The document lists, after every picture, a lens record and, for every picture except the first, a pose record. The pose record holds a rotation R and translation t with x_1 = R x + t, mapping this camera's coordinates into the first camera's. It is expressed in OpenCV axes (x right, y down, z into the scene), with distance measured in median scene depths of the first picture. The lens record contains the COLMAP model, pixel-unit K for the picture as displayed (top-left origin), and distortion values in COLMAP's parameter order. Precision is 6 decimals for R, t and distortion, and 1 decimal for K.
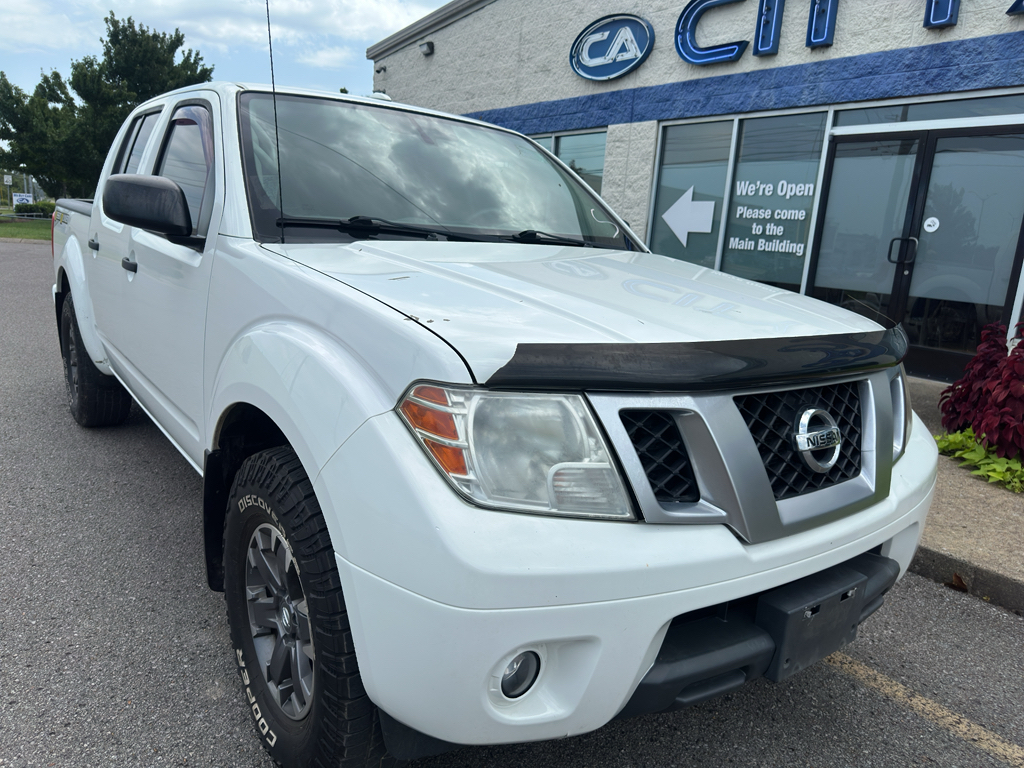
lens RADIAL K [[730.7, 0, 509.1], [0, 730.7, 389.5], [0, 0, 1]] dist [0.036875, -0.037034]
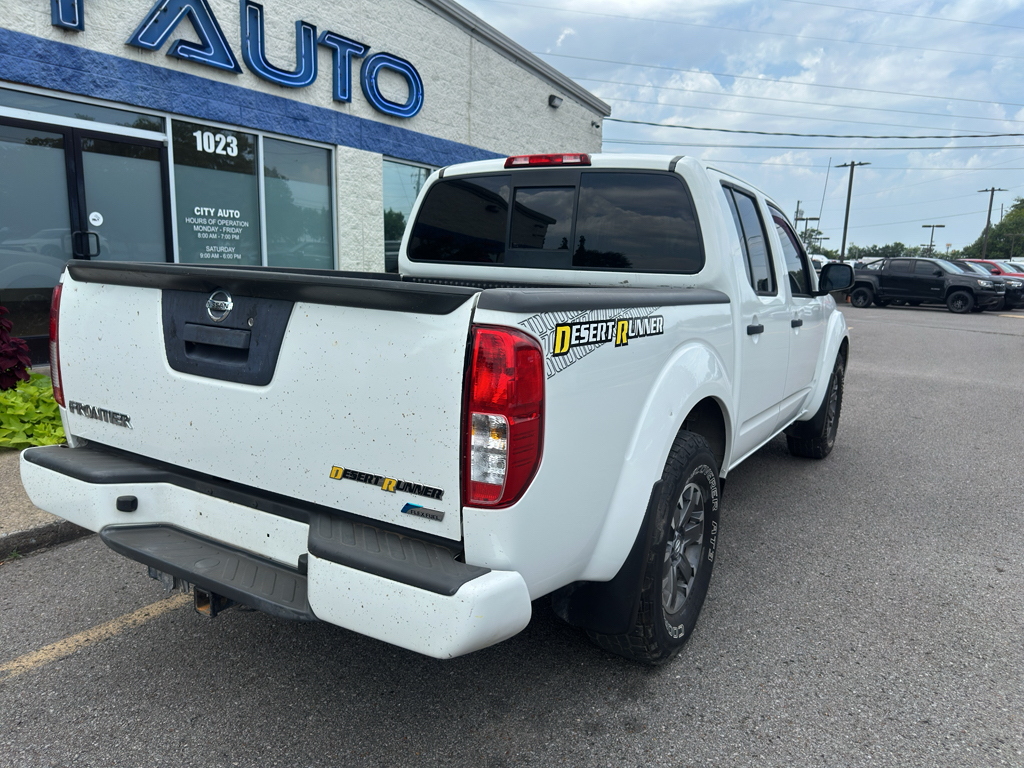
lens RADIAL K [[726.7, 0, 522.7], [0, 726.7, 384.7], [0, 0, 1]] dist [0.029779, -0.035283]
pose [[-0.364944, -0.234790, 0.900938, -0.477710], [0.140283, 0.942765, 0.302515, -0.164810], [-0.920400, 0.236788, -0.311119, 0.582368]]
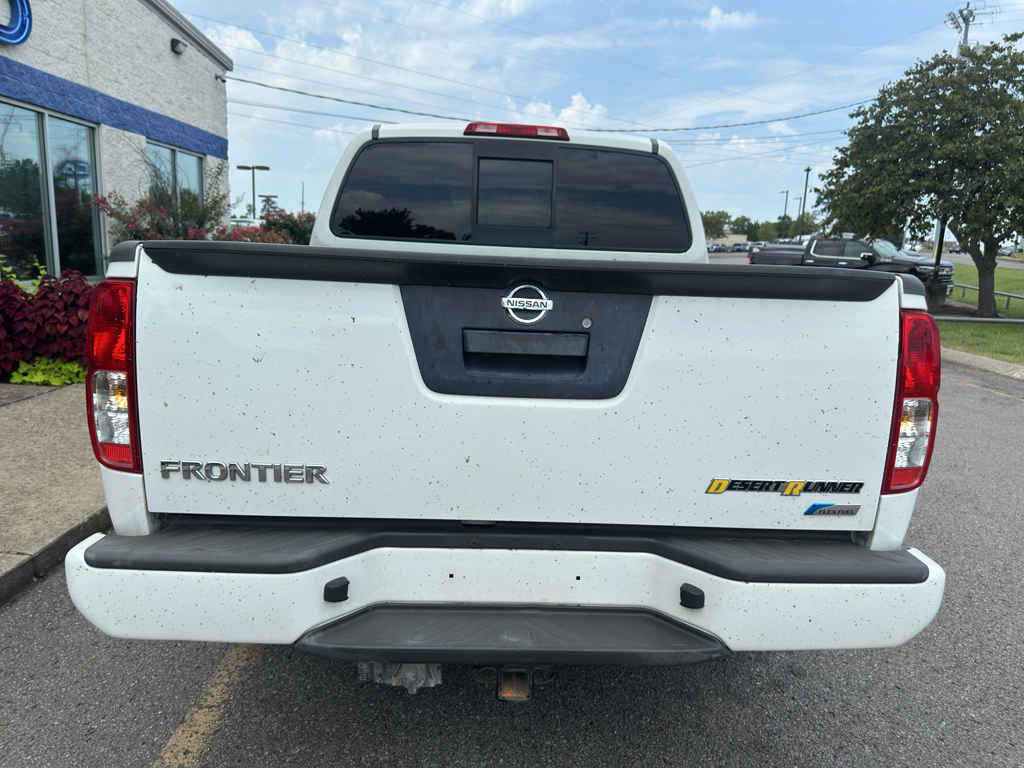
lens RADIAL K [[726.7, 0, 520.0], [0, 726.7, 384.5], [0, 0, 1]] dist [0.029779, -0.035283]
pose [[-0.805303, -0.203292, 0.556920, -0.351084], [0.036627, 0.920519, 0.388978, -0.180740], [-0.591731, 0.333643, -0.733850, 0.711172]]
